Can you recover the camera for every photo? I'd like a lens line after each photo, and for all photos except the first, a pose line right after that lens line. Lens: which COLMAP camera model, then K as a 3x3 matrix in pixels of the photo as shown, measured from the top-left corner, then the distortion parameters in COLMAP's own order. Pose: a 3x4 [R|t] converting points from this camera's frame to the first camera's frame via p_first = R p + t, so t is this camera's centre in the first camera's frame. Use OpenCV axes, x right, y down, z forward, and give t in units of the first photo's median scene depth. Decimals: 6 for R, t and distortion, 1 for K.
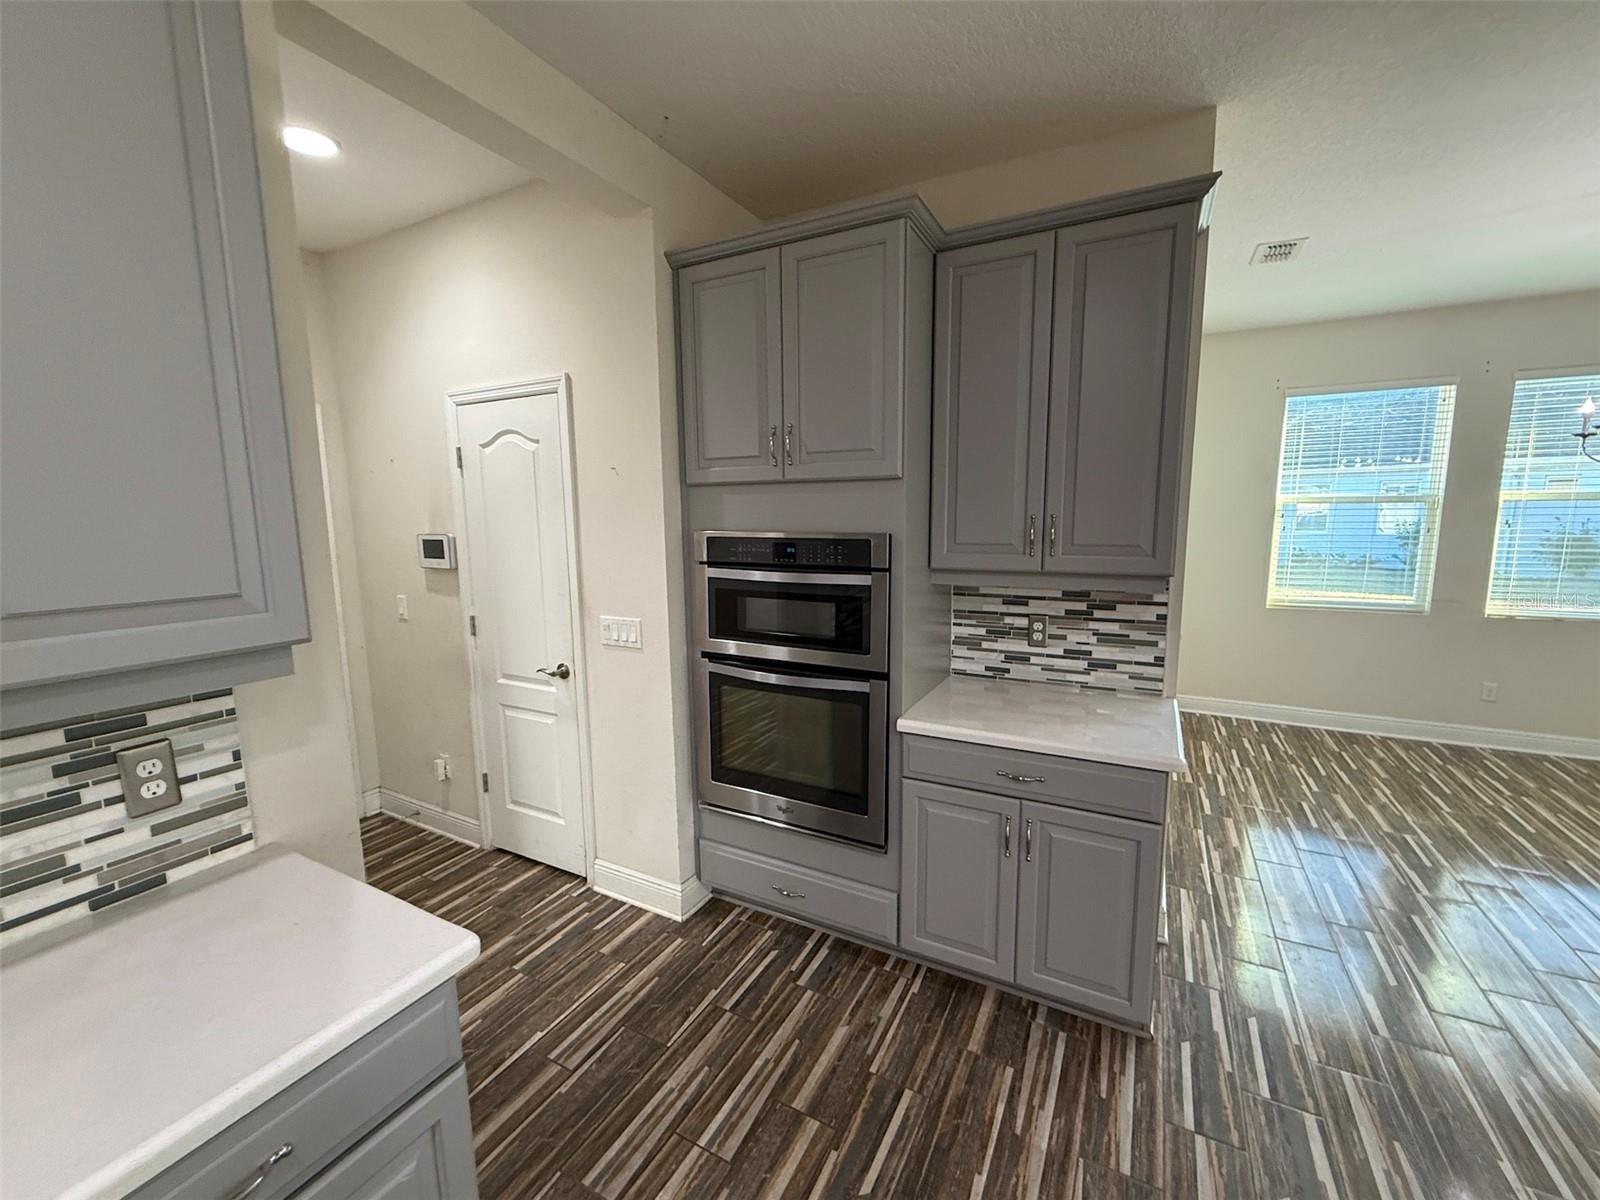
lens RADIAL K [[644.1, 0, 806.7], [0, 644.1, 605.2], [0, 0, 1]] dist [0.000163, -0.000101]
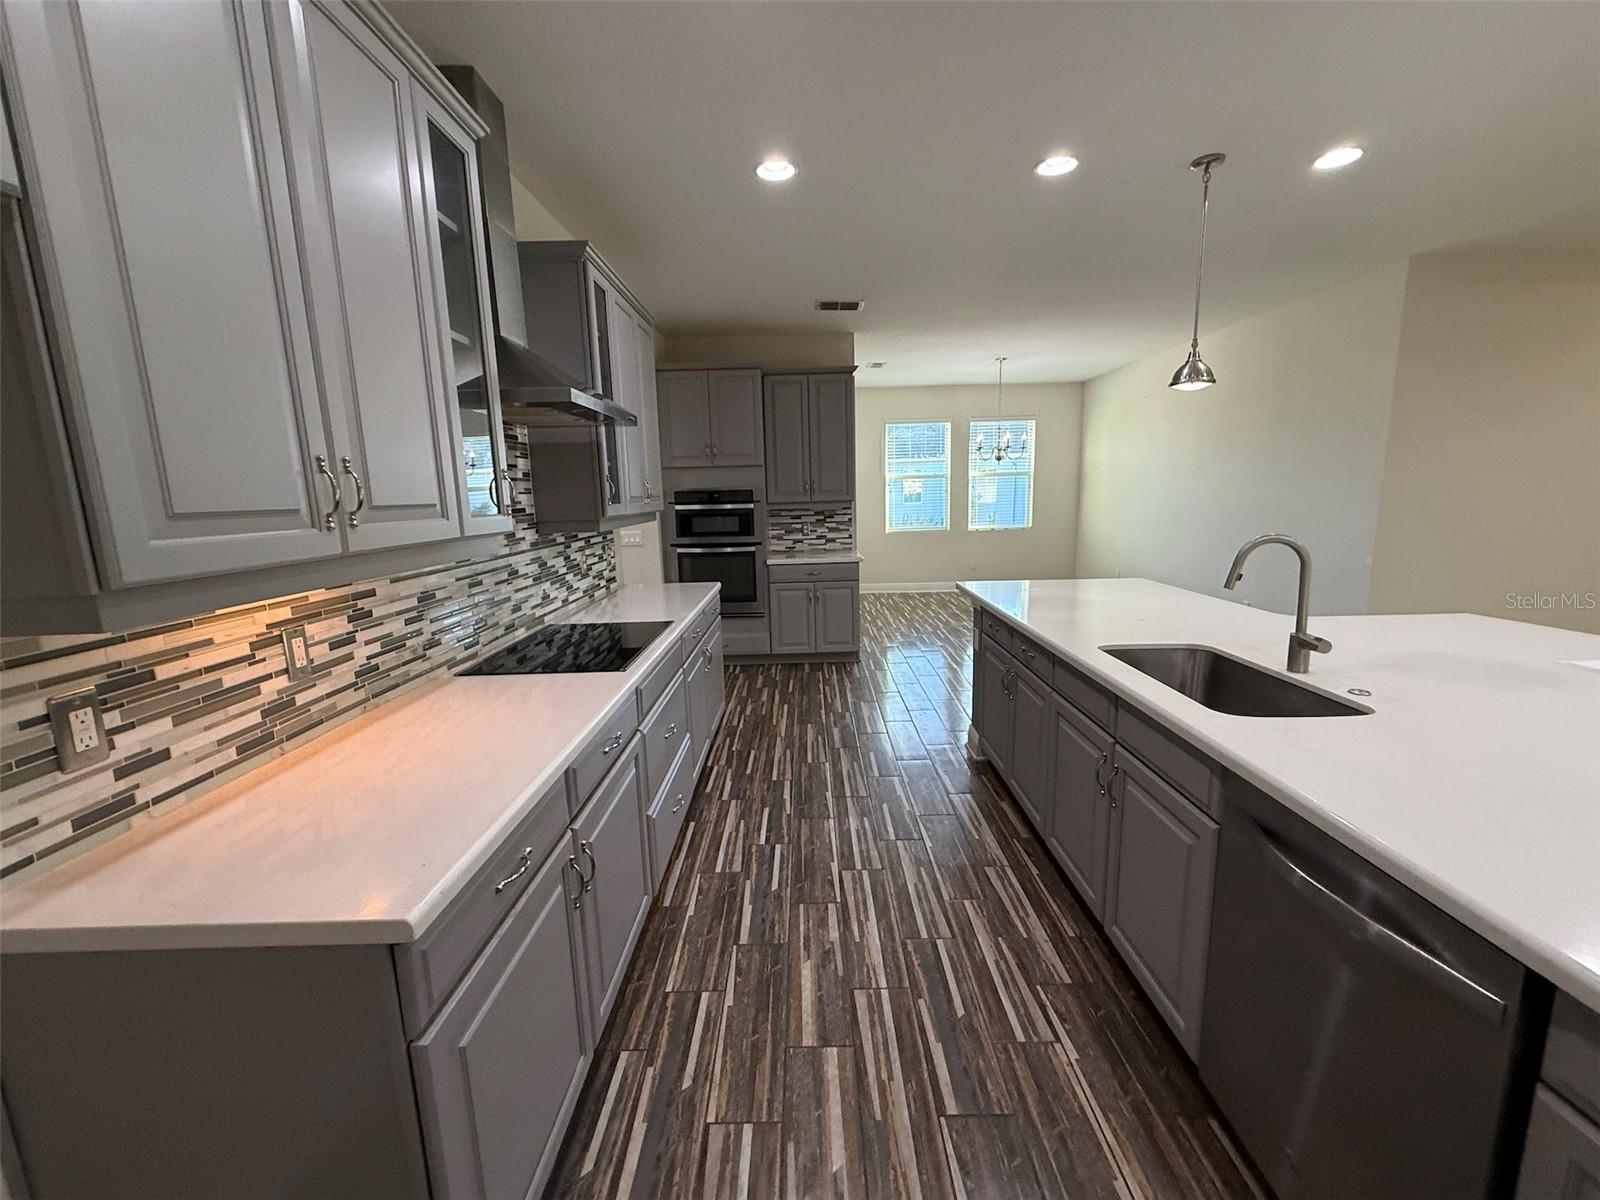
lens RADIAL K [[650.5, 0, 805.2], [0, 650.5, 598.1], [0, 0, 1]] dist [0.001815, -0.000033]
pose [[0.882236, -0.086858, 0.462726, -0.900149], [0.080829, 0.996185, 0.032885, 0.245311], [-0.463817, 0.008389, 0.885891, -1.315291]]
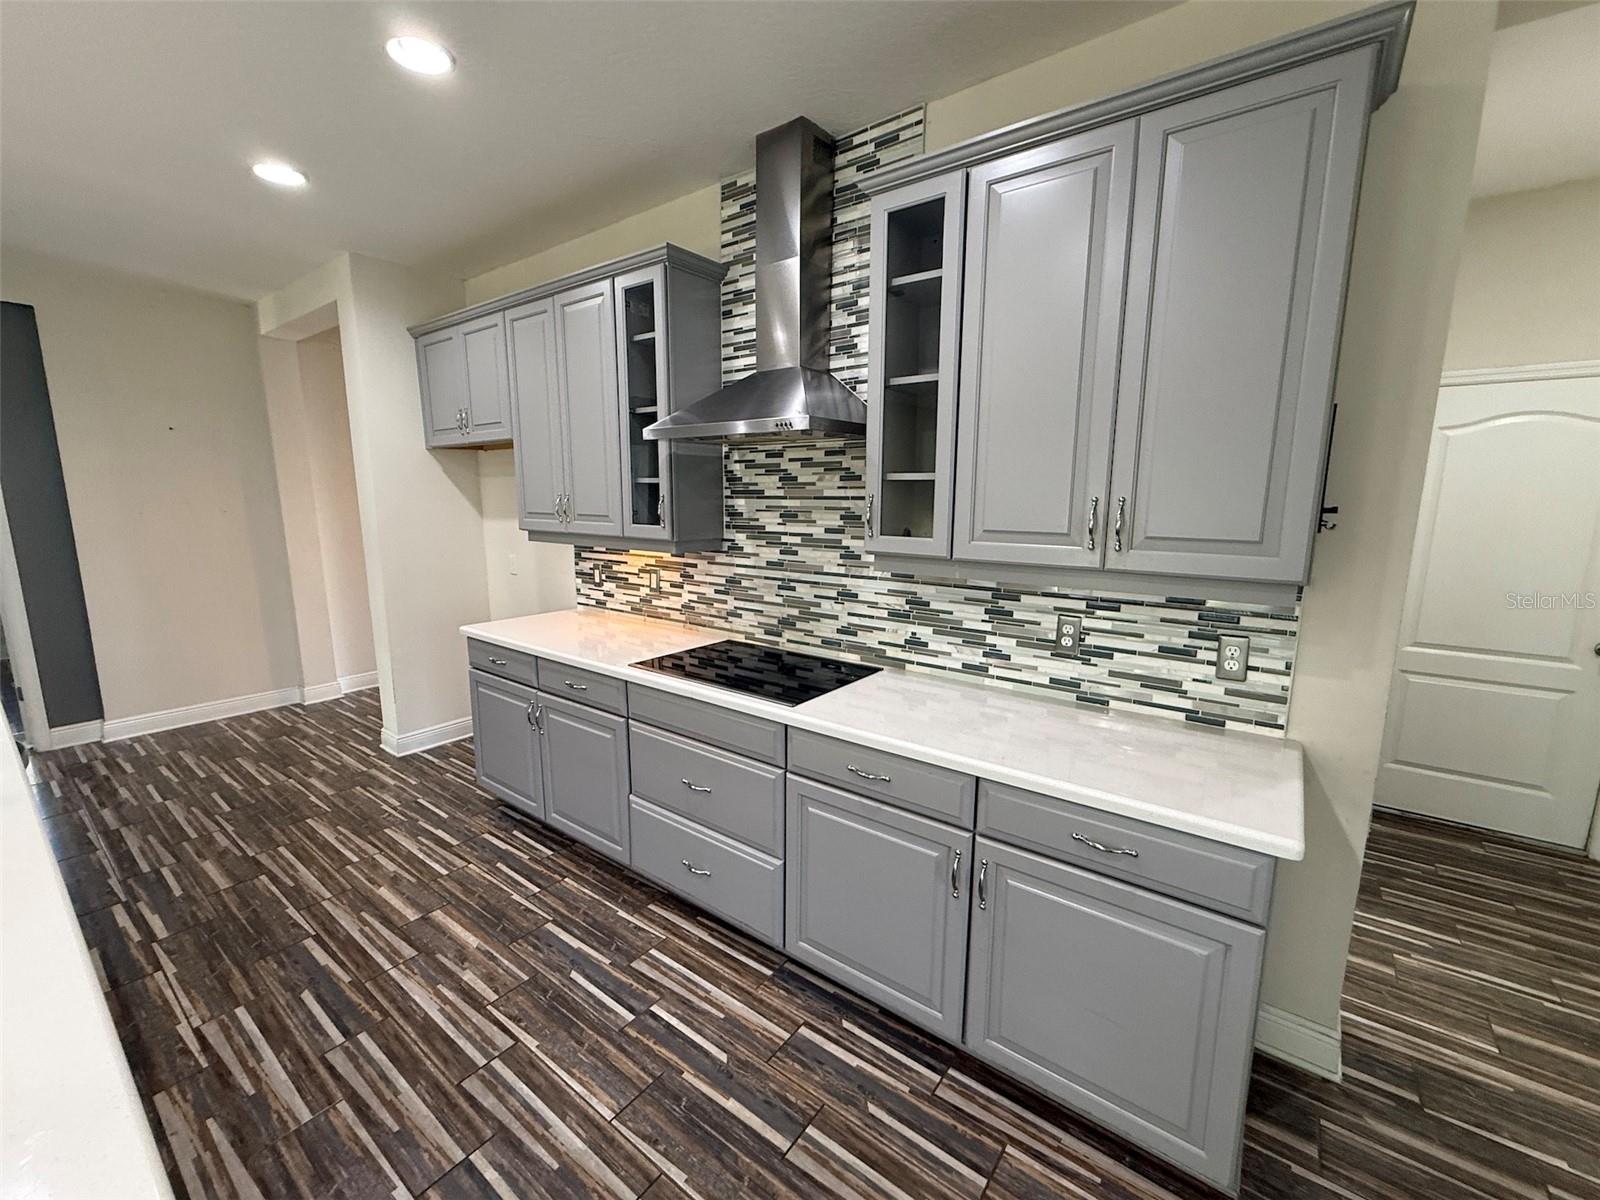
lens RADIAL K [[650.5, 0, 805.2], [0, 650.5, 598.1], [0, 0, 1]] dist [0.001815, -0.000033]
pose [[-0.152200, 0.169348, -0.973733, 0.344694], [-0.142906, 0.971087, 0.191225, -0.013634], [0.977964, 0.168257, -0.123599, 0.085767]]
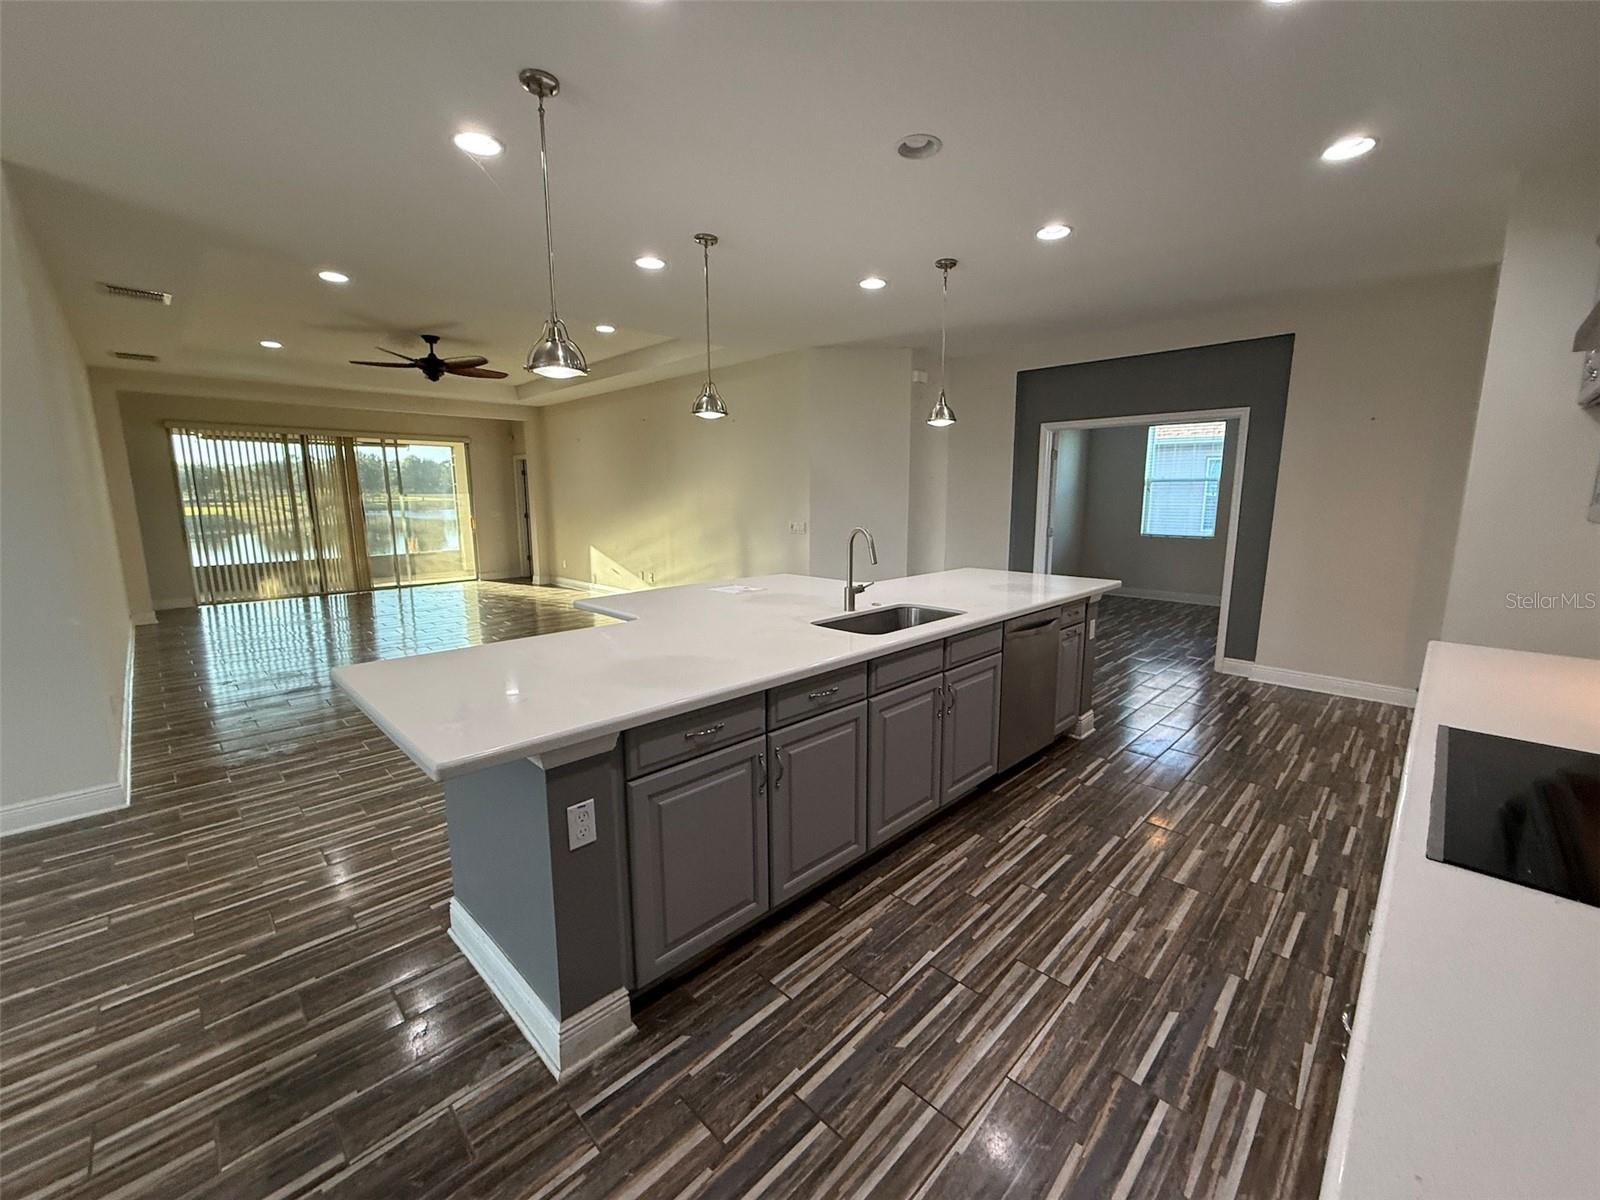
lens RADIAL K [[650.5, 0, 805.2], [0, 650.5, 598.1], [0, 0, 1]] dist [0.001815, -0.000033]
pose [[-0.958328, -0.034162, 0.283620, -0.226545], [0.052691, 0.954652, 0.293024, -0.021538], [-0.280769, 0.295758, -0.913070, 0.474155]]
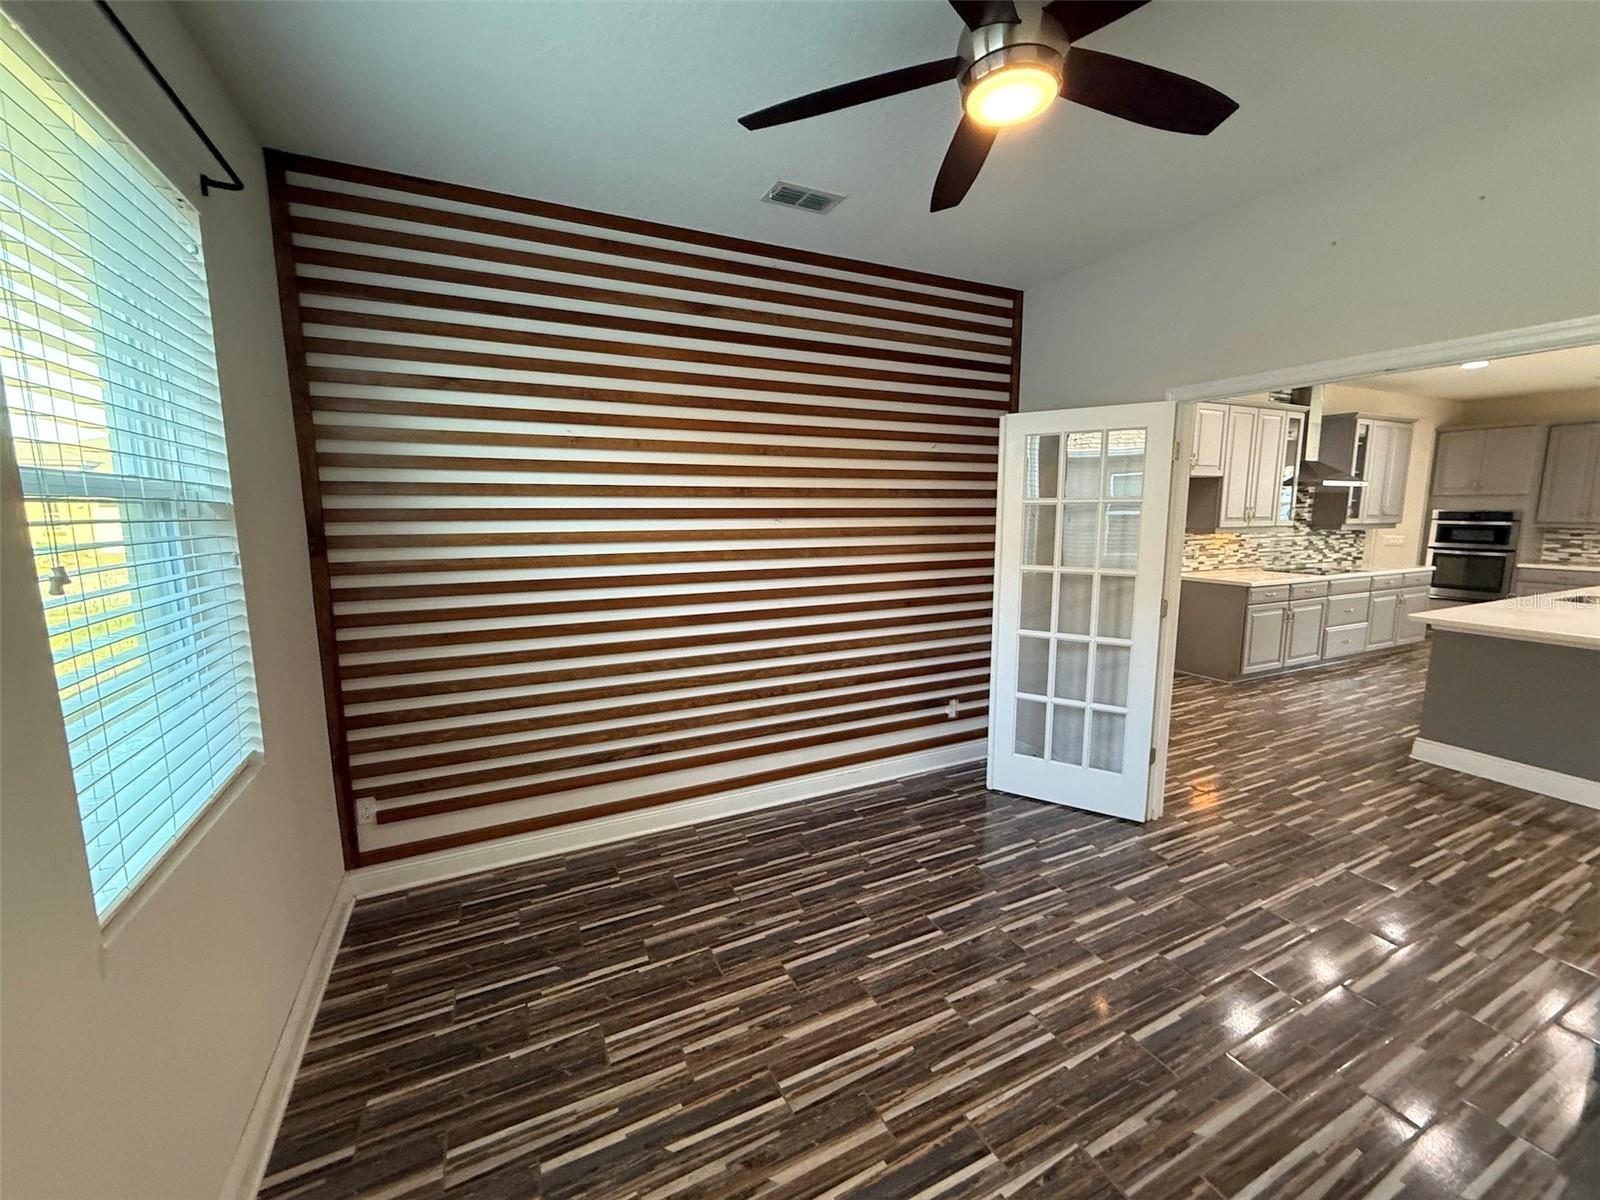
lens RADIAL K [[650.5, 0, 805.2], [0, 650.5, 598.1], [0, 0, 1]] dist [0.001815, -0.000033]
pose [[0.808097, 0.092480, -0.581745, -0.870682], [-0.090964, 0.995344, 0.031872, 0.576942], [0.581984, 0.027162, 0.812747, -3.949068]]
